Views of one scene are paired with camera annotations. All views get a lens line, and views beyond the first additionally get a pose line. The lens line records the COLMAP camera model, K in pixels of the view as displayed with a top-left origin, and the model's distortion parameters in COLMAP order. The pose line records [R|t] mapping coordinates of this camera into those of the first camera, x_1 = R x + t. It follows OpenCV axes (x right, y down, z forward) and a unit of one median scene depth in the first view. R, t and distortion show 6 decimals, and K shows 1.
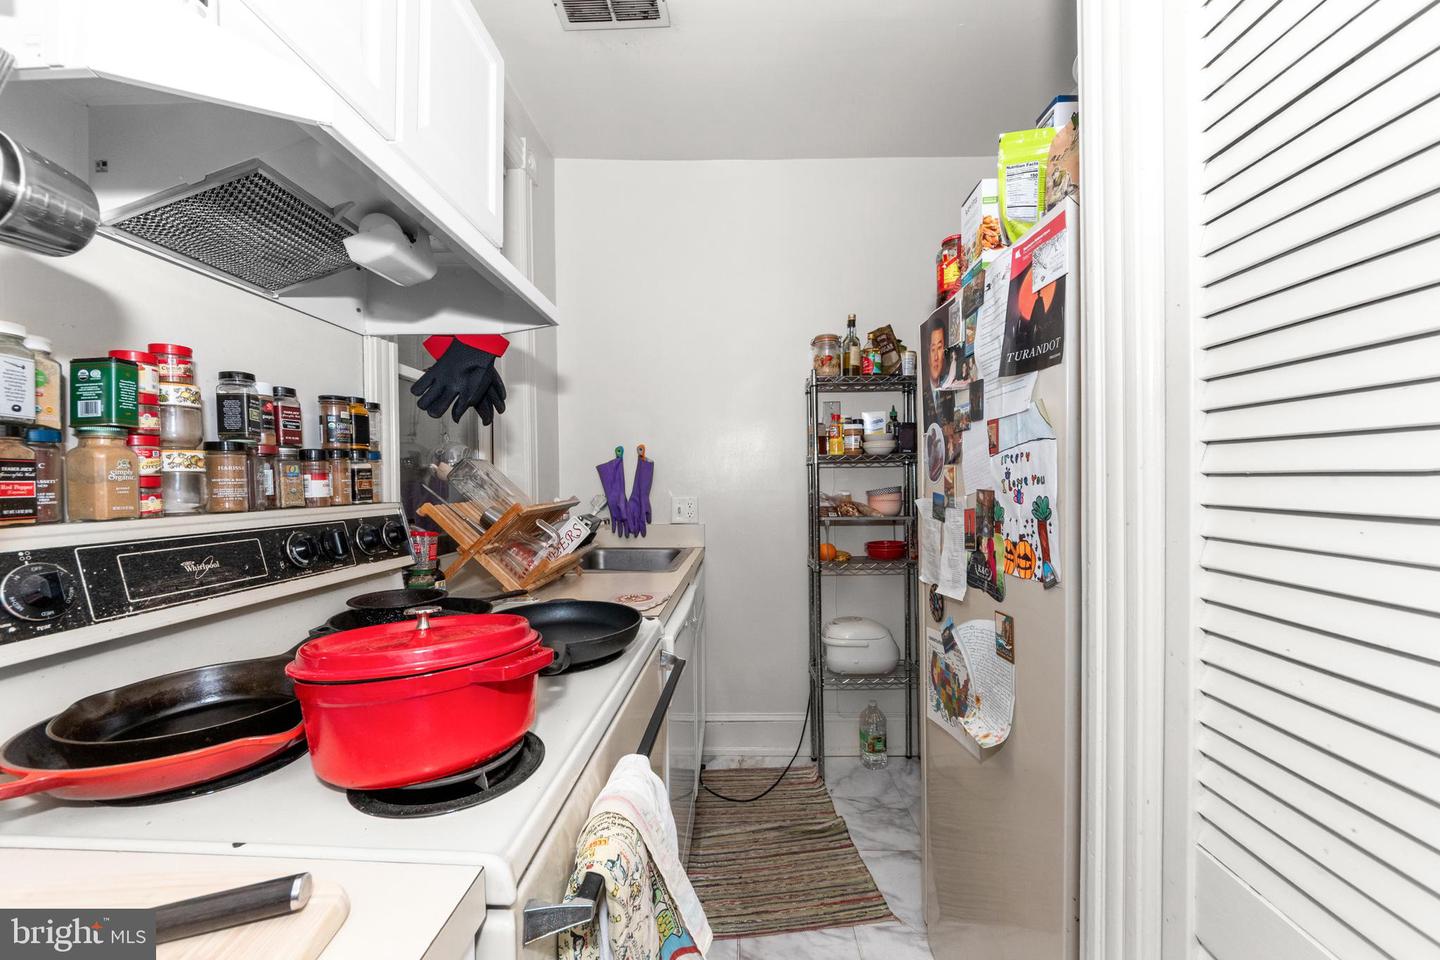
lens RADIAL K [[548.3, 0, 723.9], [0, 548.3, 483.7], [0, 0, 1]] dist [-0.003496, -0.000331]
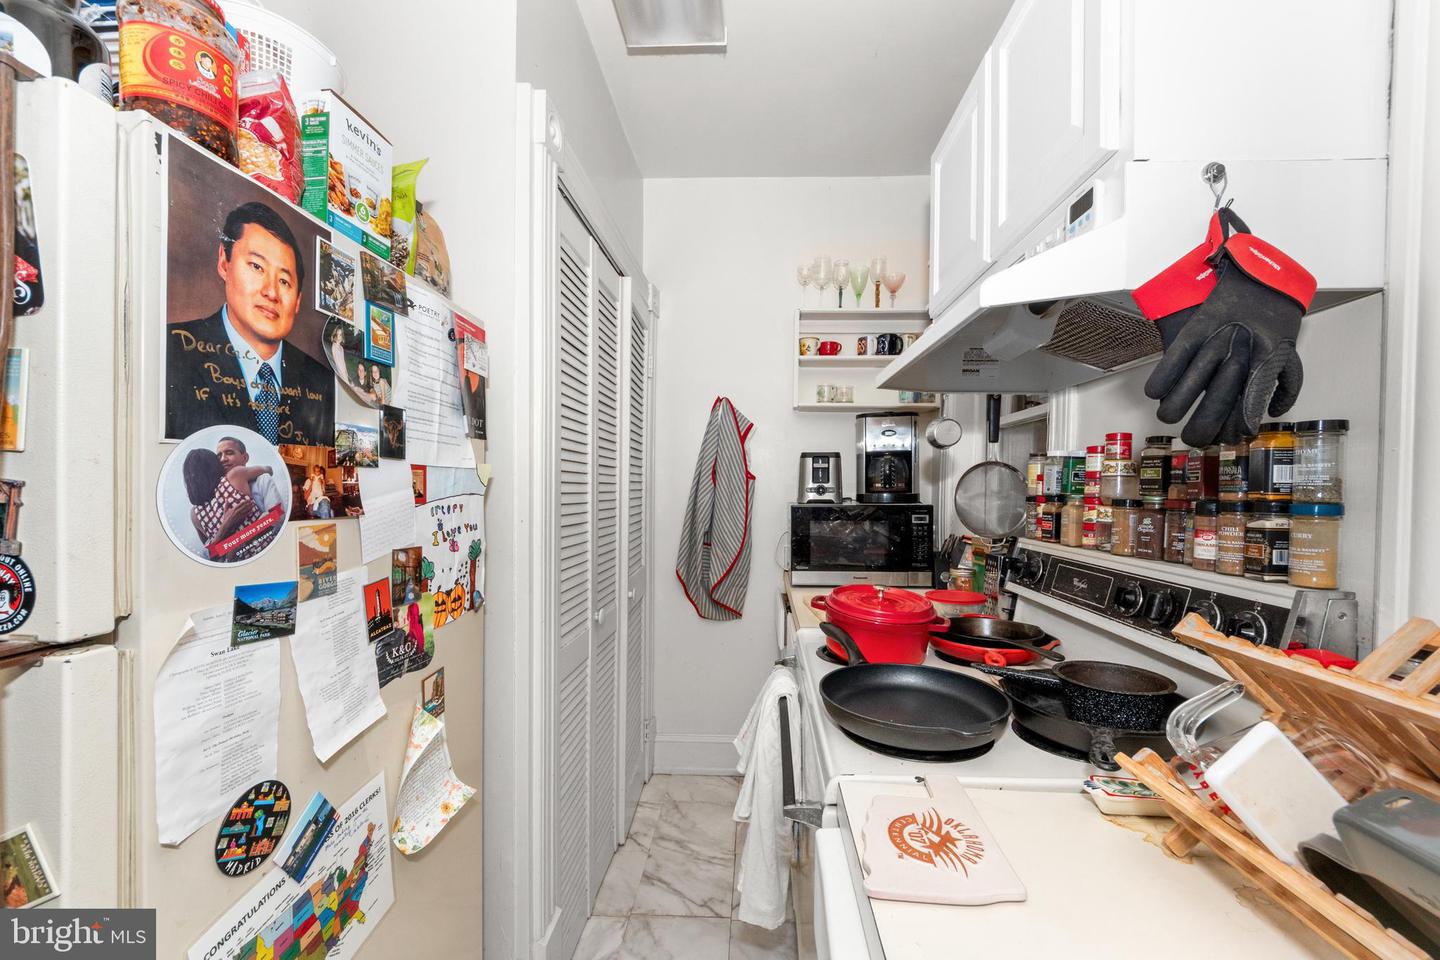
lens RADIAL K [[548.3, 0, 724.6], [0, 548.3, 489.2], [0, 0, 1]] dist [-0.003496, -0.000331]
pose [[-0.999725, -0.002873, 0.023252, -0.014375], [-0.002748, 0.999982, 0.005407, -0.087786], [-0.023267, 0.005341, -0.999715, 1.937079]]
